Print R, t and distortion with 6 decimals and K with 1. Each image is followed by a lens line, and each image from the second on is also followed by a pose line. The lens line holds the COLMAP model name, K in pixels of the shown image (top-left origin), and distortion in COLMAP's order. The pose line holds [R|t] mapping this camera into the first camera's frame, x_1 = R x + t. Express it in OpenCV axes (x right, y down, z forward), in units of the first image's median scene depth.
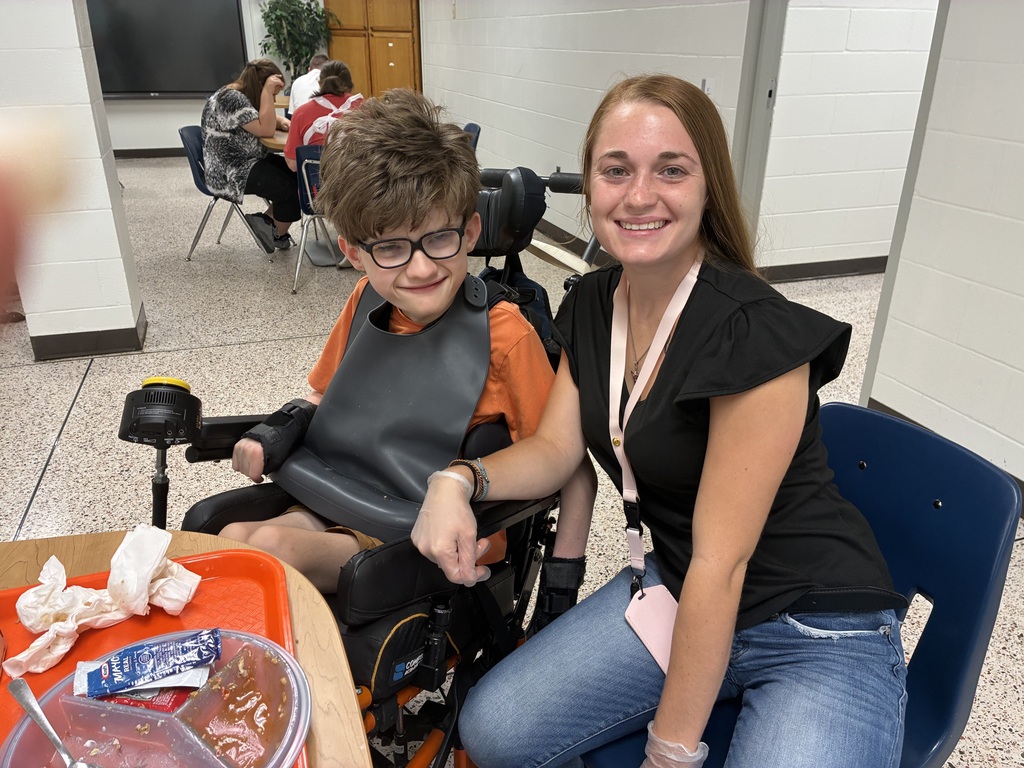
lens RADIAL K [[765.4, 0, 512.0], [0, 765.4, 384.0], [0, 0, 1]] dist [0.035125, -0.070697]
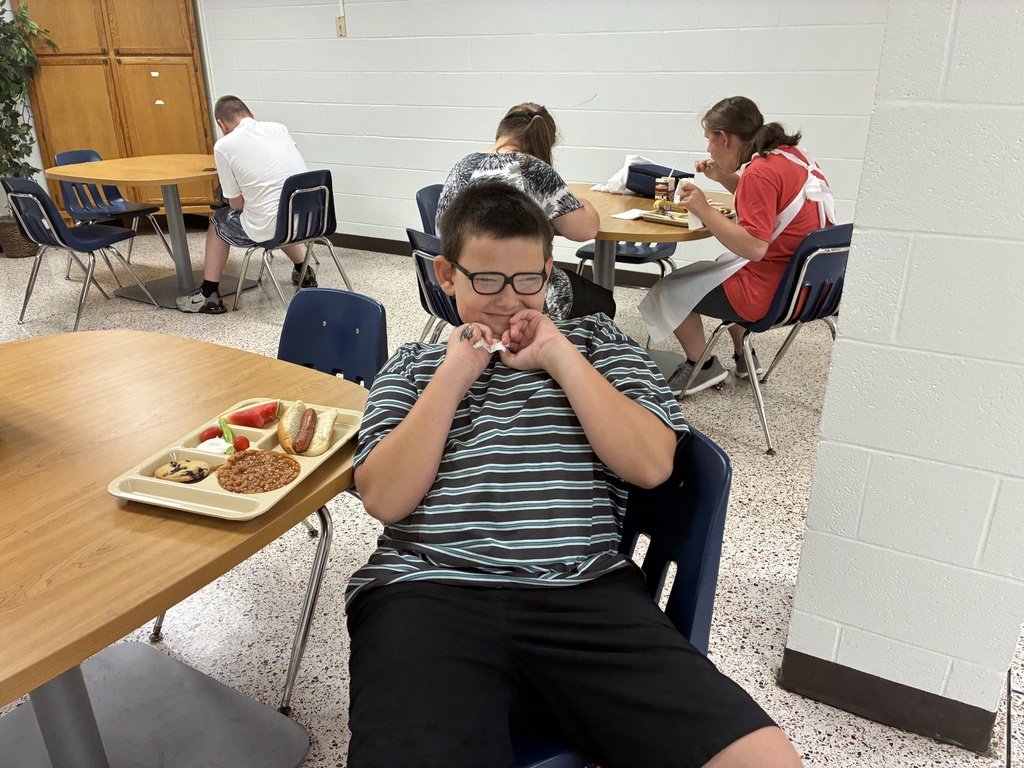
lens RADIAL K [[765.4, 0, 512.0], [0, 765.4, 384.0], [0, 0, 1]] dist [0.035125, -0.070697]
pose [[0.744678, -0.273169, 0.608961, -0.410085], [0.285929, 0.955010, 0.078746, -0.142746], [-0.603074, 0.115479, 0.789282, 0.304665]]
